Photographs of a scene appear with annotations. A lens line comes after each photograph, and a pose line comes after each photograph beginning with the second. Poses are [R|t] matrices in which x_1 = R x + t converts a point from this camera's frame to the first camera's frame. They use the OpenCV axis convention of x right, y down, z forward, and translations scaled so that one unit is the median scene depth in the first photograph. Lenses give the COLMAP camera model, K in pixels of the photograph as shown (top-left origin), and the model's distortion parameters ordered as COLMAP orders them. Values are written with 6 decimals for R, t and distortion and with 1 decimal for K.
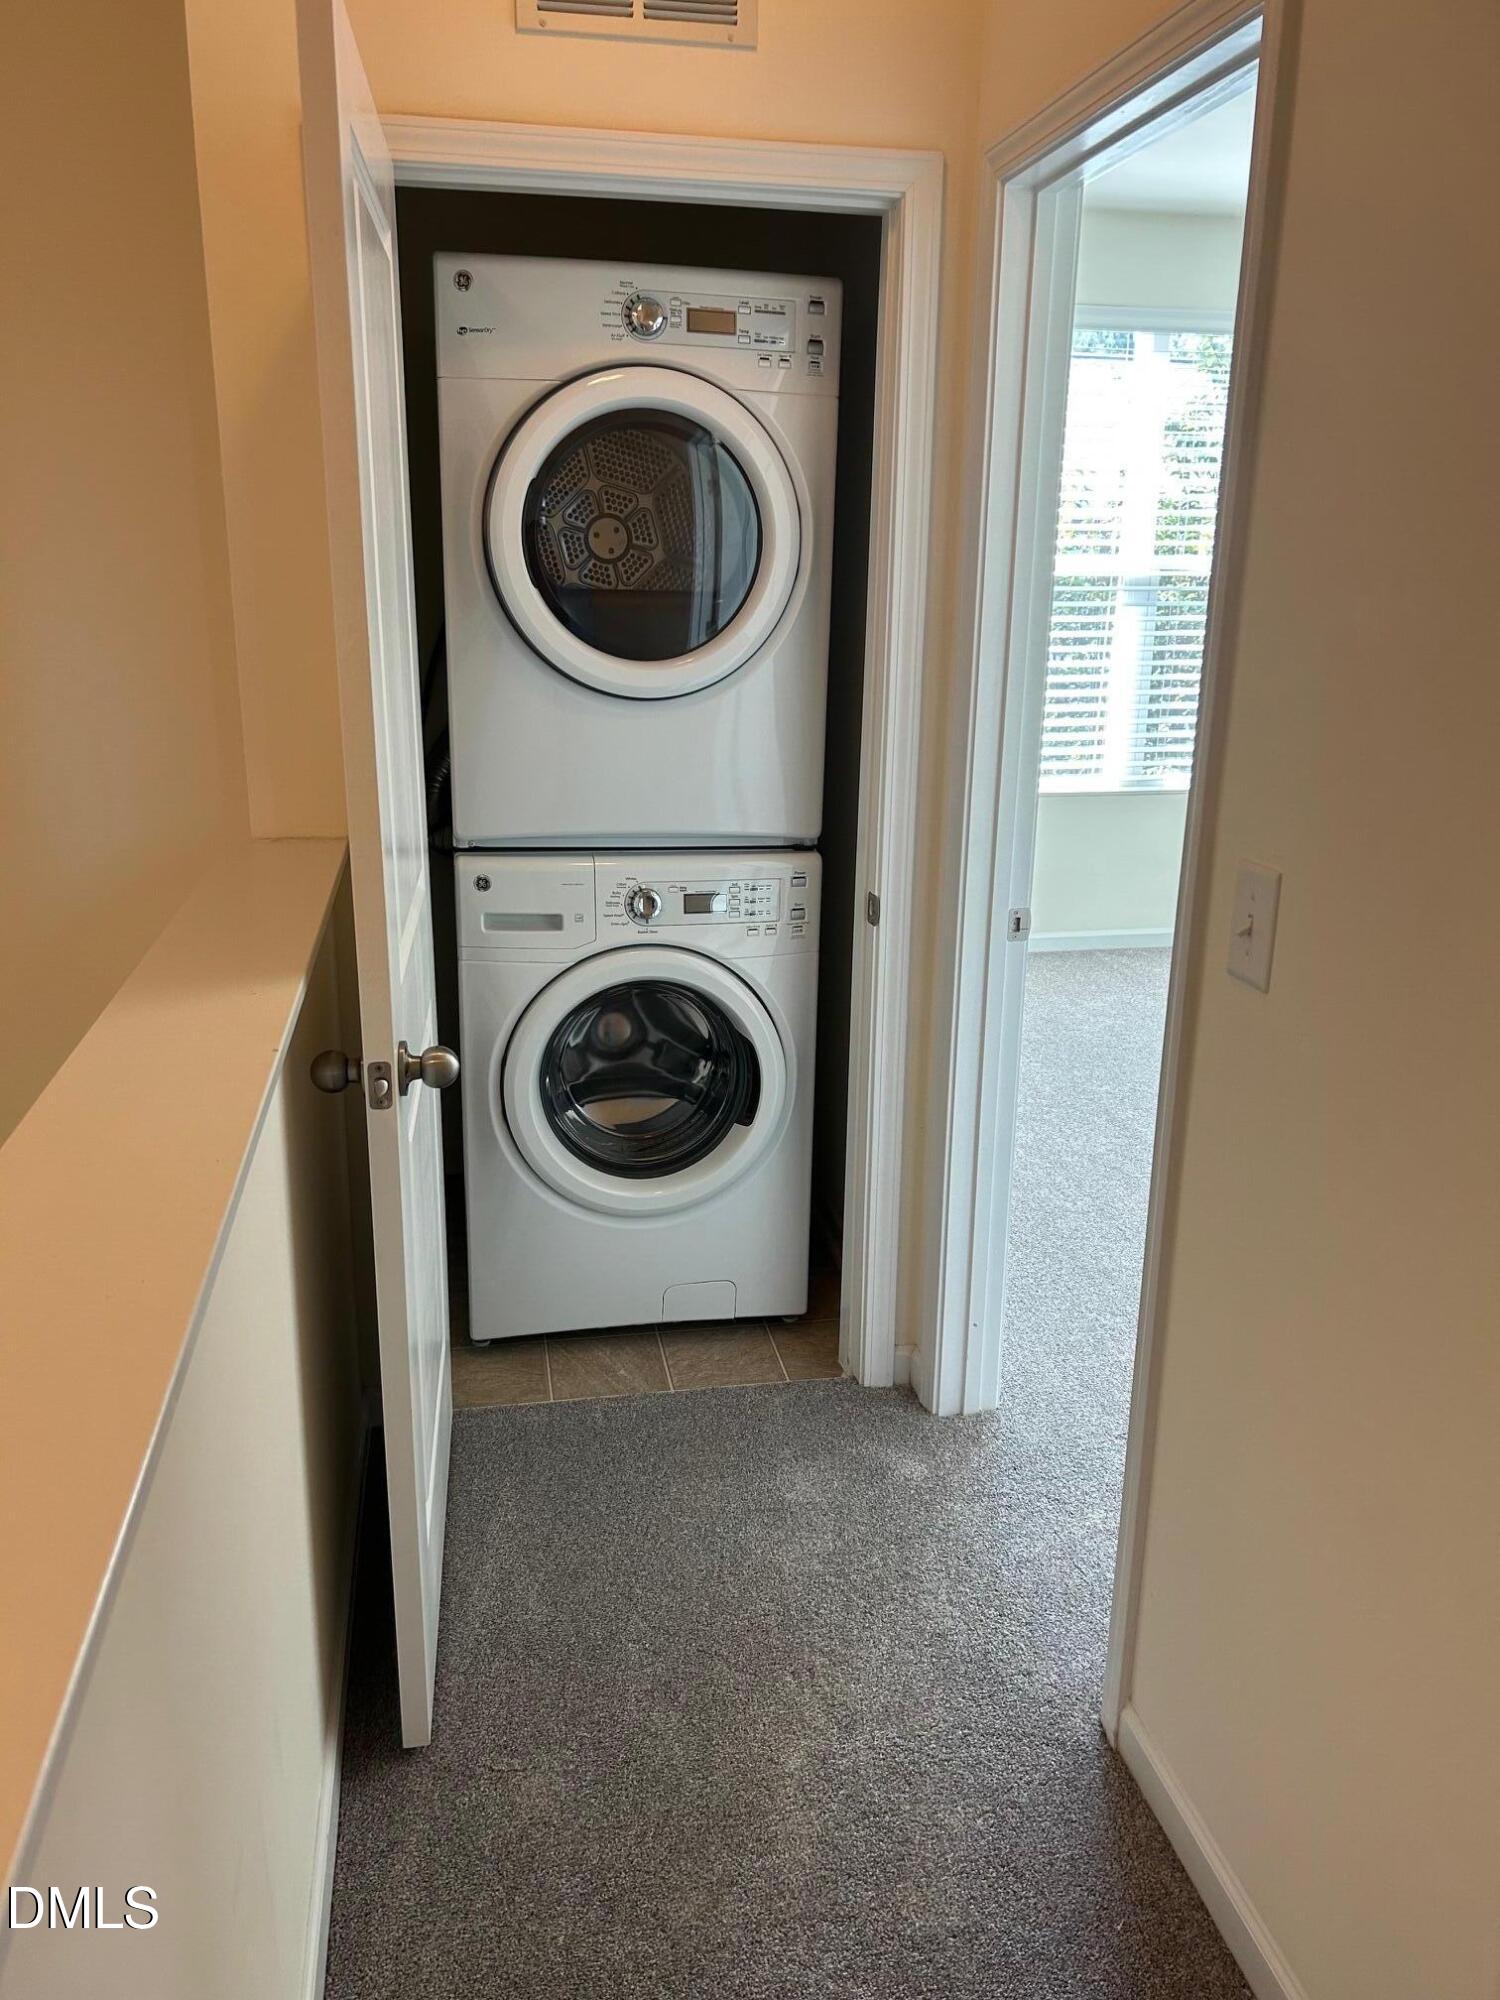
lens RADIAL K [[1515.1, 0, 742.9], [0, 1515.1, 1022.1], [0, 0, 1]] dist [-0.005011, -0.002899]
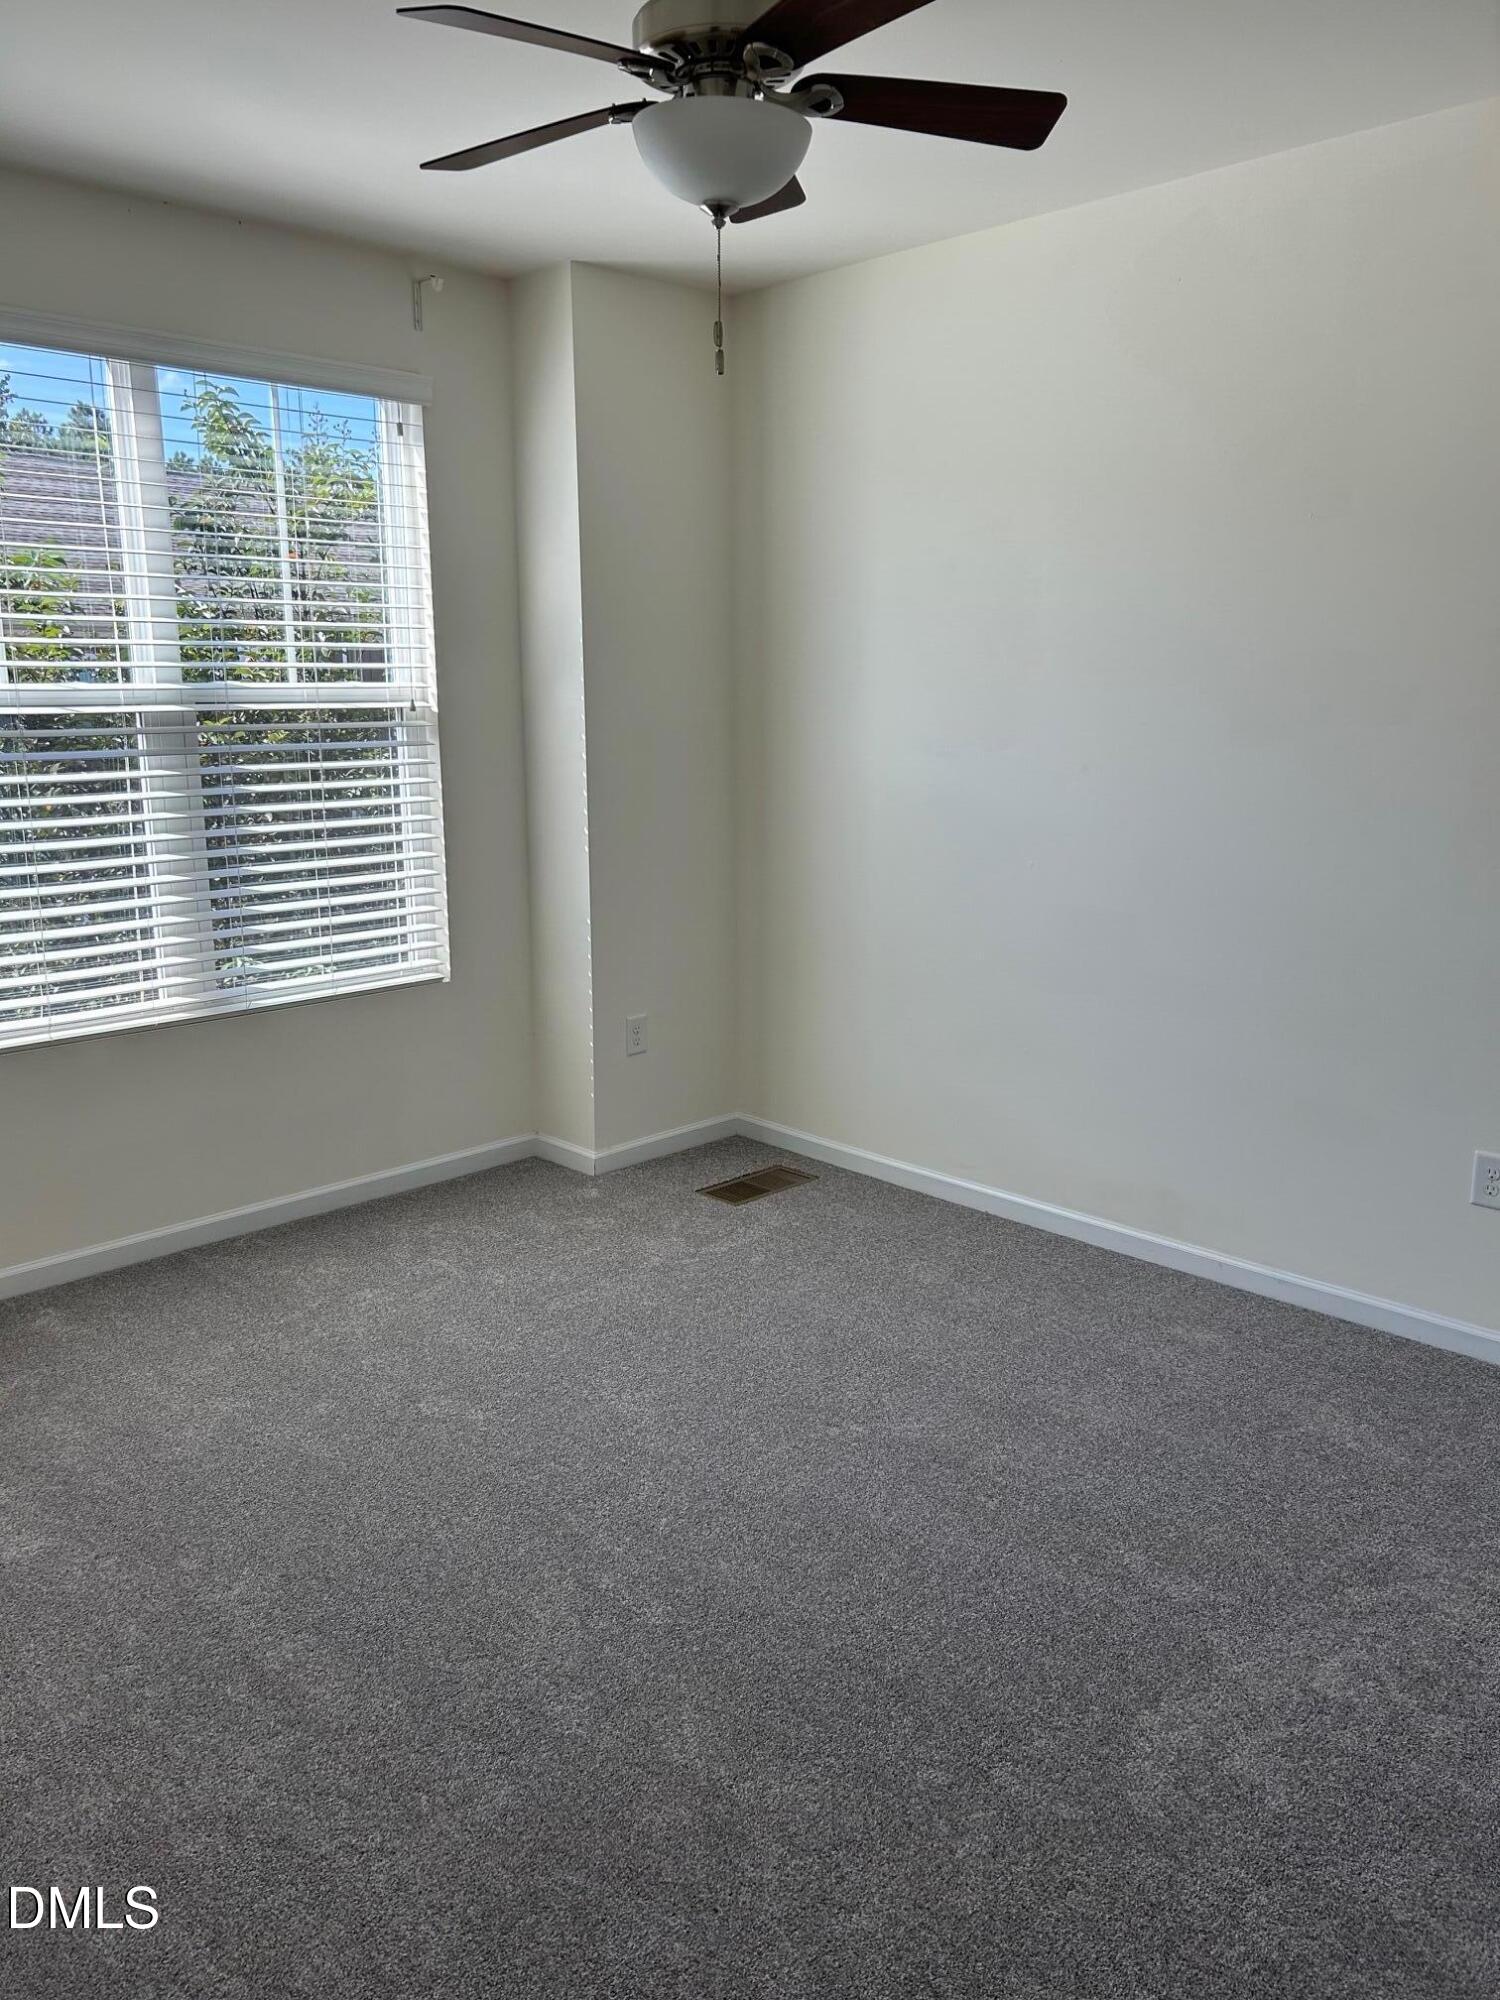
lens RADIAL K [[1515.1, 0, 742.9], [0, 1515.1, 1022.1], [0, 0, 1]] dist [-0.005011, -0.002899]
pose [[0.829987, -0.133746, 0.541511, 0.085609], [0.173438, 0.984584, -0.022652, -0.091115], [-0.530133, 0.112719, 0.840389, 0.287116]]
